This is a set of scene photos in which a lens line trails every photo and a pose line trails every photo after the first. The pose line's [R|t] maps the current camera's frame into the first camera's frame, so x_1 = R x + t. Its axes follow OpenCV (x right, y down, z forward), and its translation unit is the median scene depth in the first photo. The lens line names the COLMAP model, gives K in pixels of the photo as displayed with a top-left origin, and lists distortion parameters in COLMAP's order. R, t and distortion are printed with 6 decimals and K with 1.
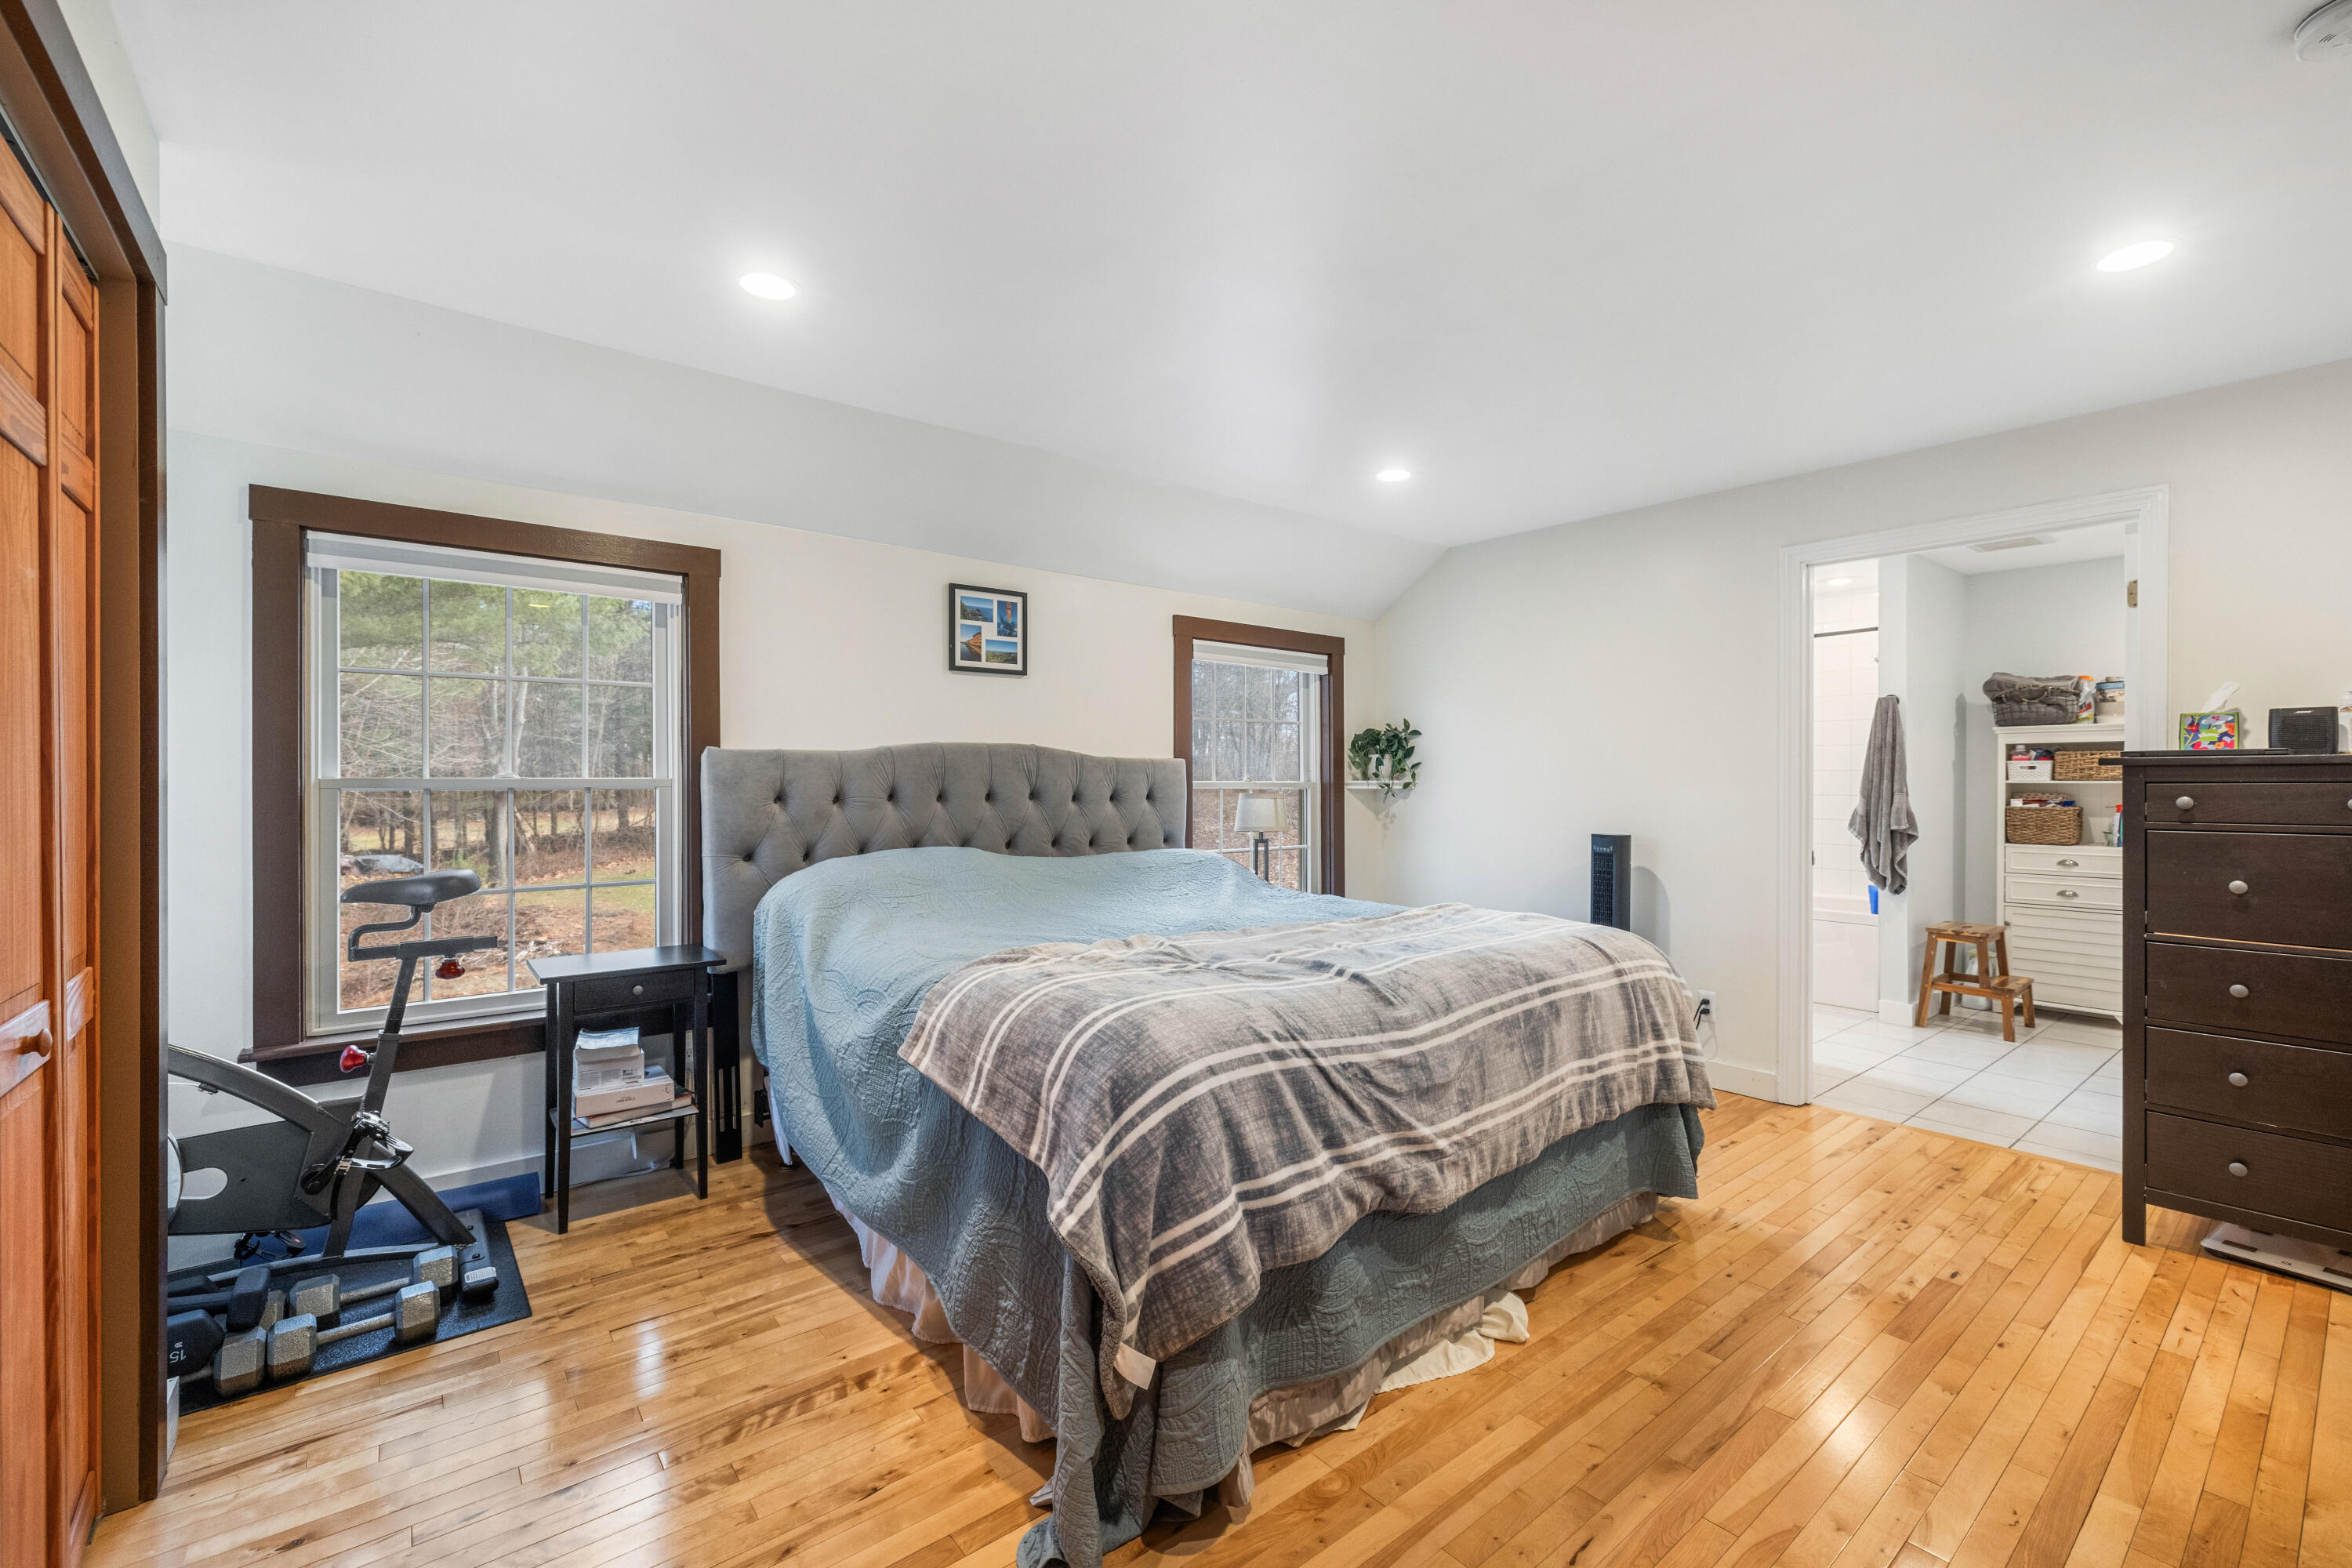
lens RADIAL K [[992.0, 0, 1177.3], [0, 992.0, 779.9], [0, 0, 1]] dist [-0.002179, 0.000704]
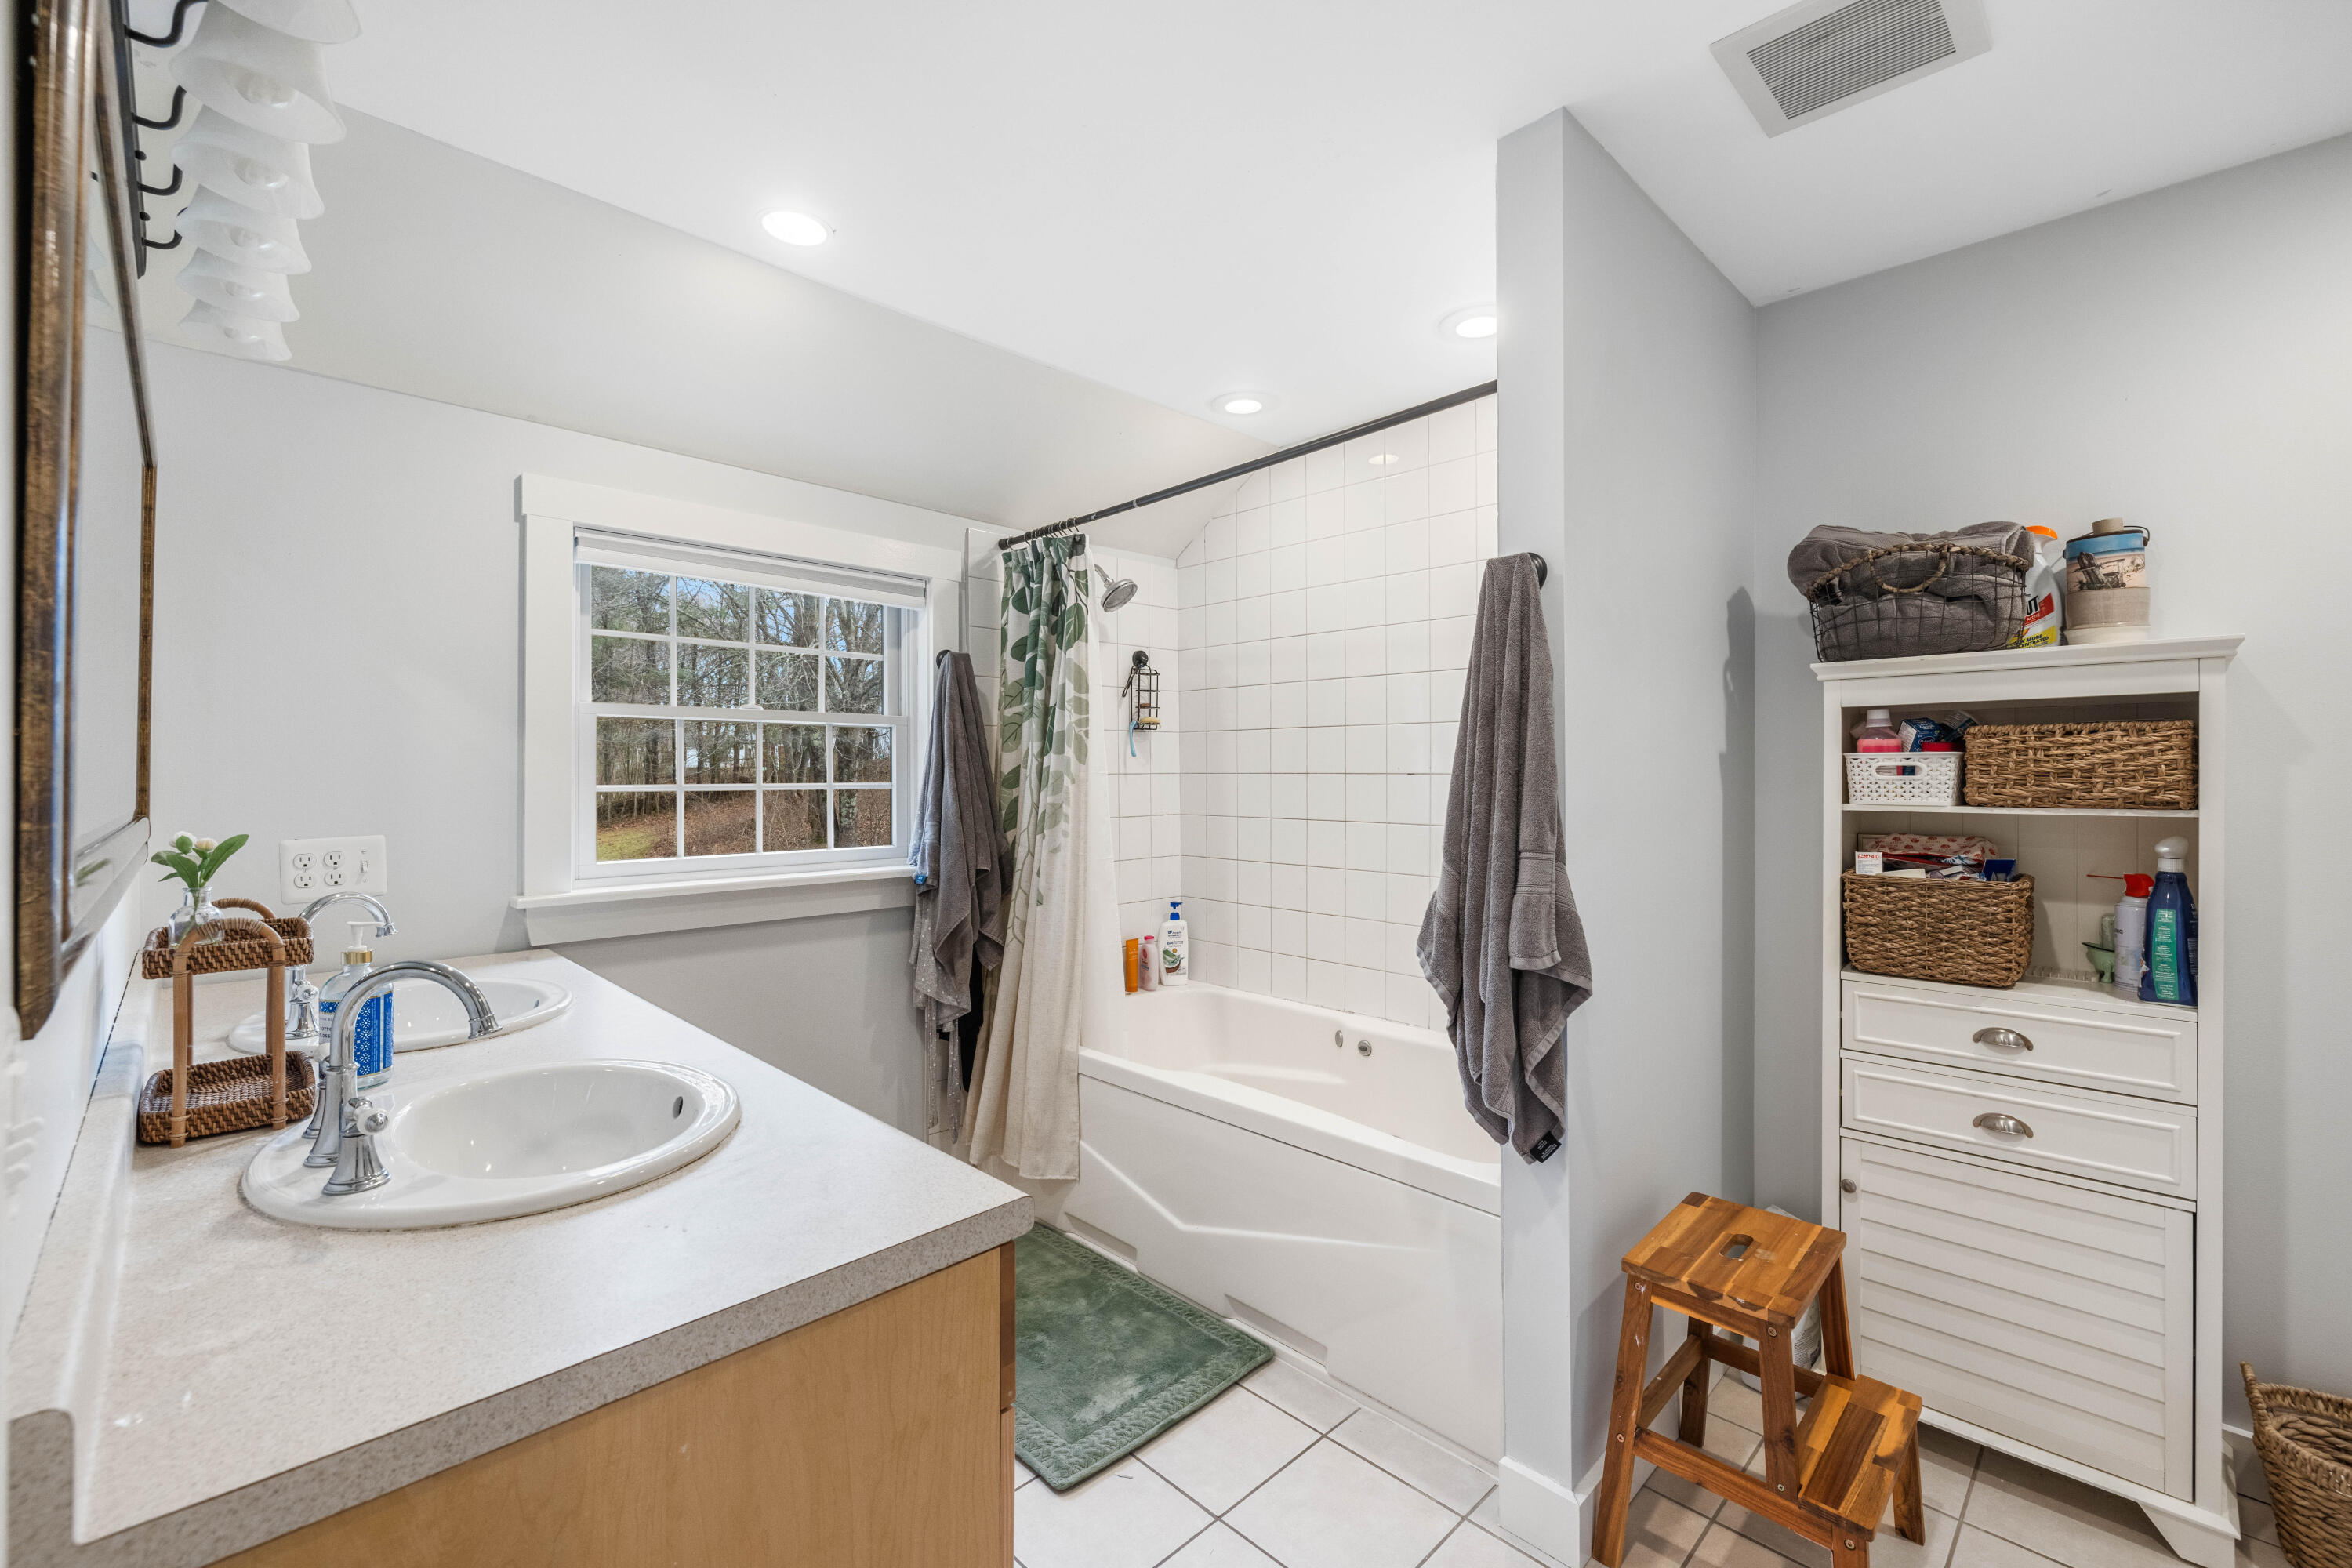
lens RADIAL K [[992.0, 0, 1183.5], [0, 992.0, 780.1], [0, 0, 1]] dist [-0.002179, 0.000704]
pose [[0.993456, -0.004384, 0.114130, 0.554528], [0.004080, 0.999987, 0.002903, -0.011062], [-0.114141, -0.002418, 0.993462, 0.666822]]
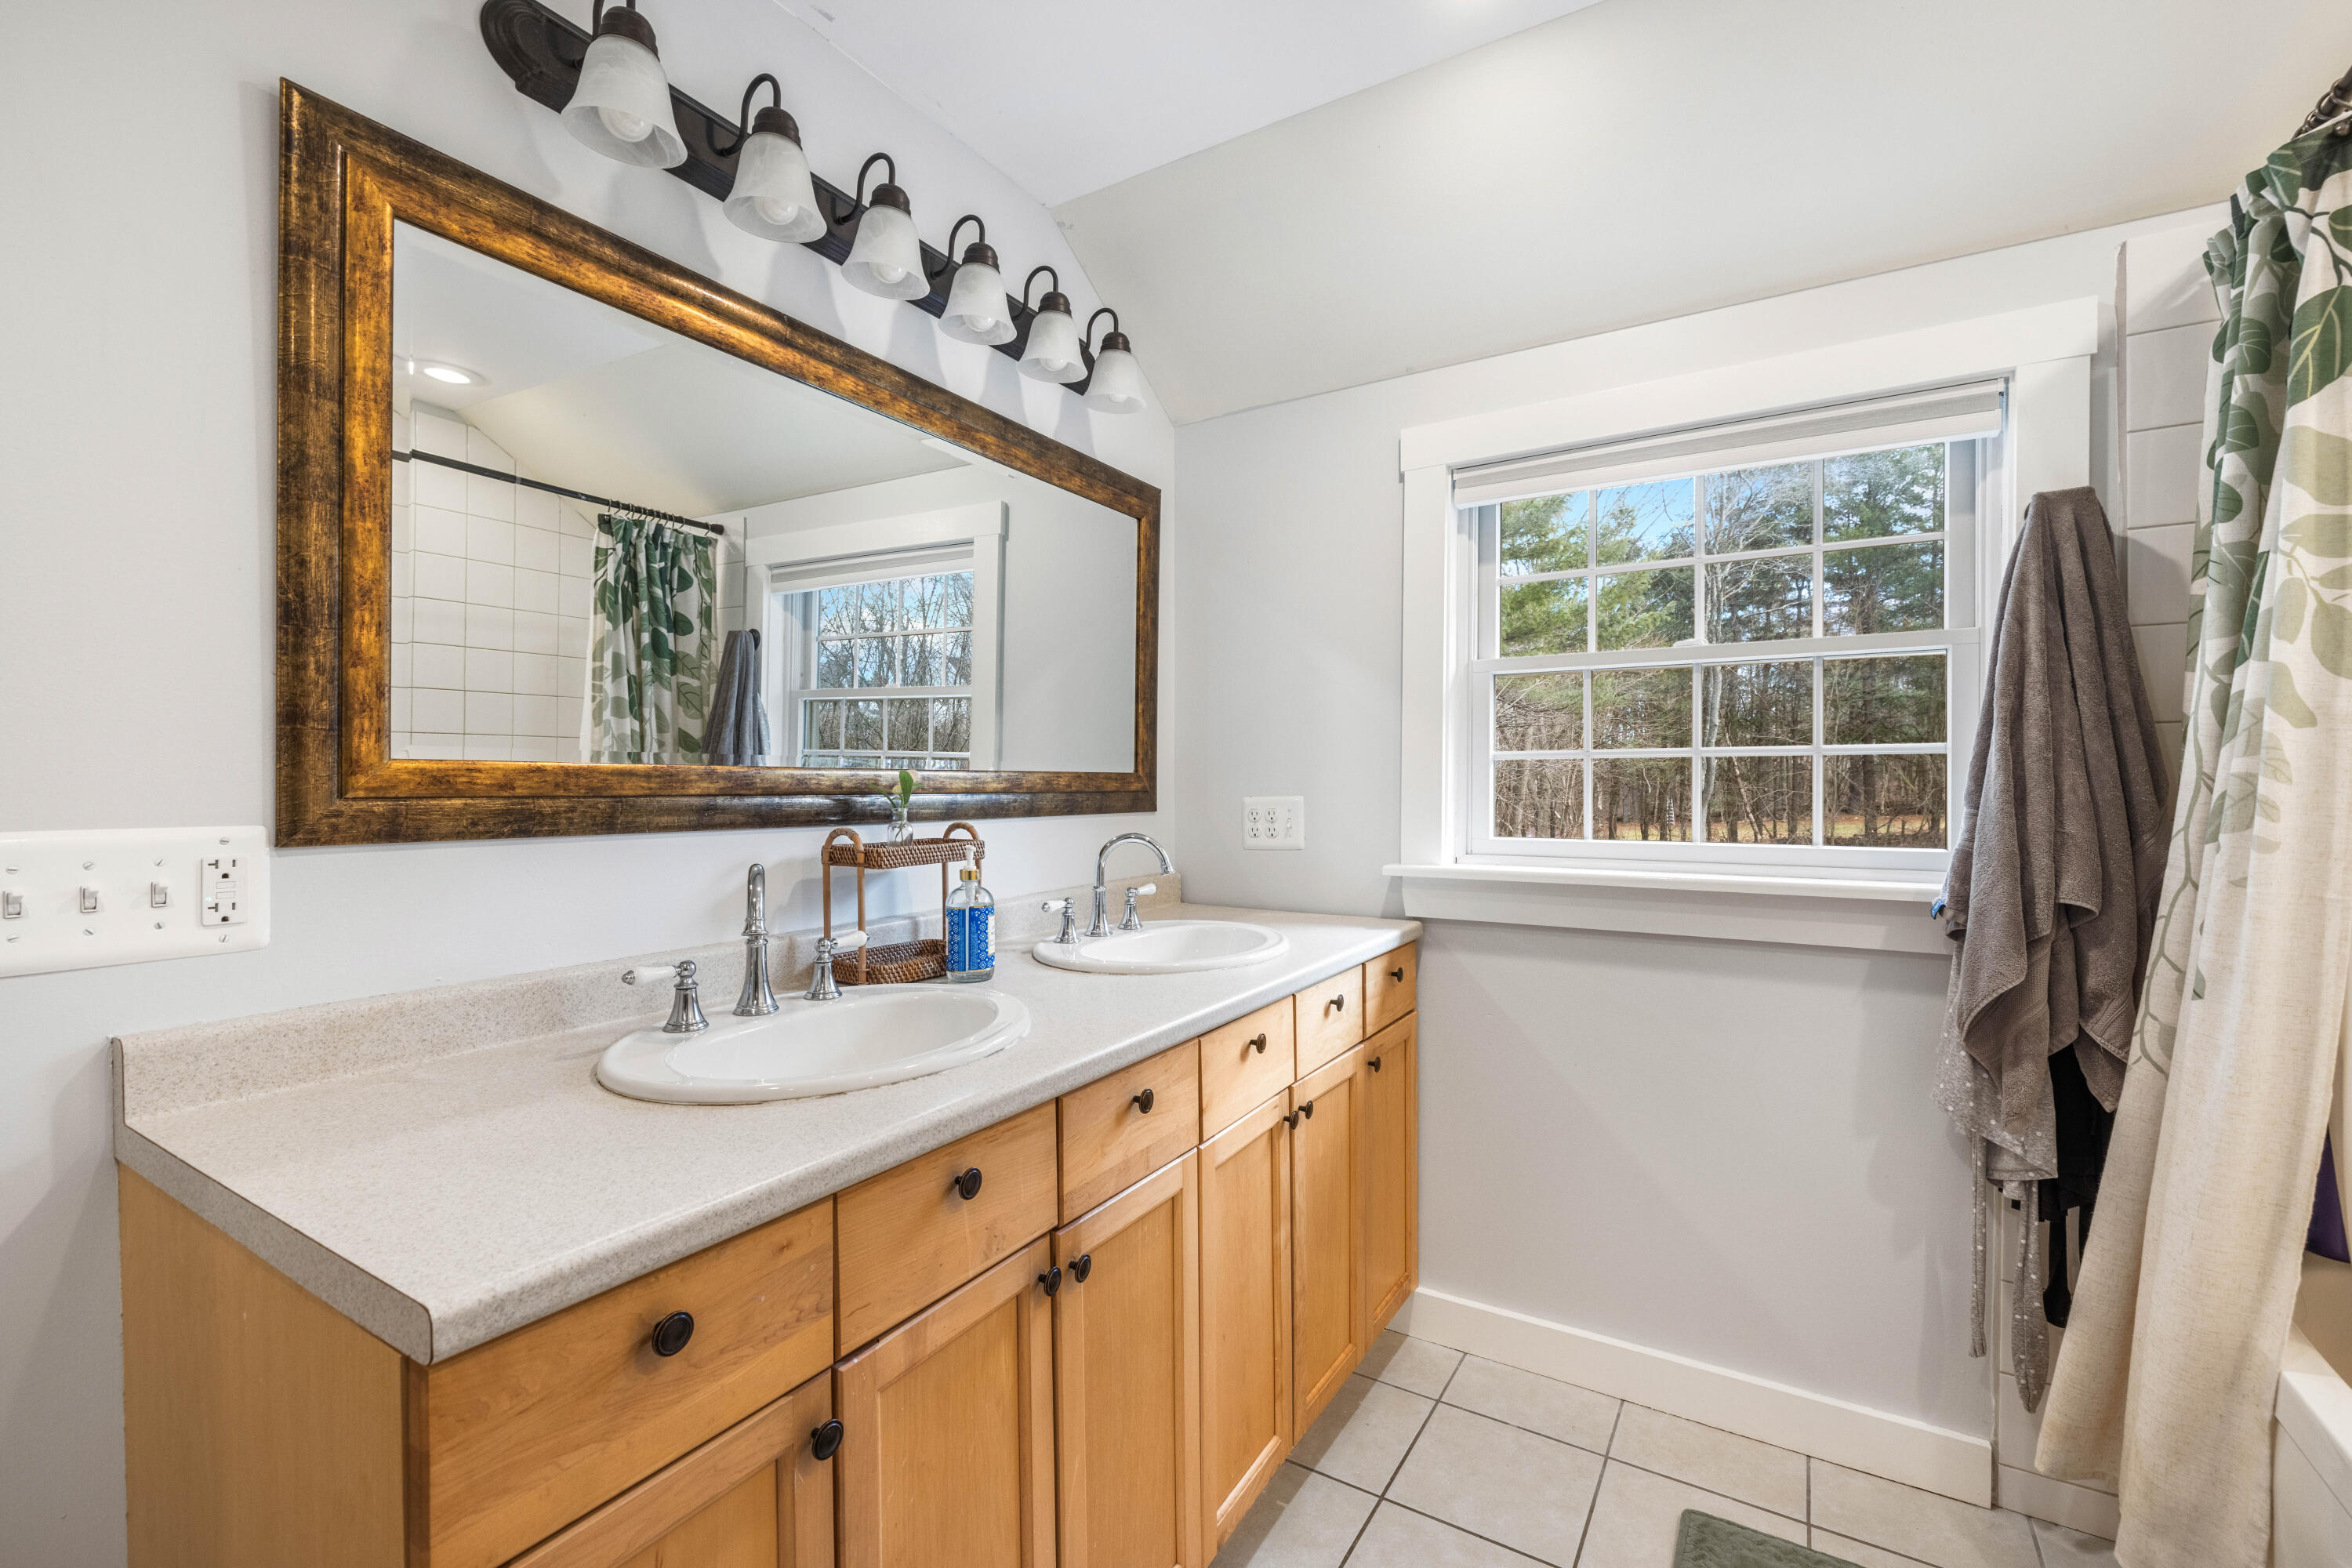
lens RADIAL K [[992.0, 0, 1181.3], [0, 992.0, 784.4], [0, 0, 1]] dist [-0.002179, 0.000704]
pose [[0.351388, 0.001836, -0.936228, 0.730893], [0.002561, 0.999992, 0.002923, 0.010598], [0.936226, -0.003425, 0.351381, 0.991609]]
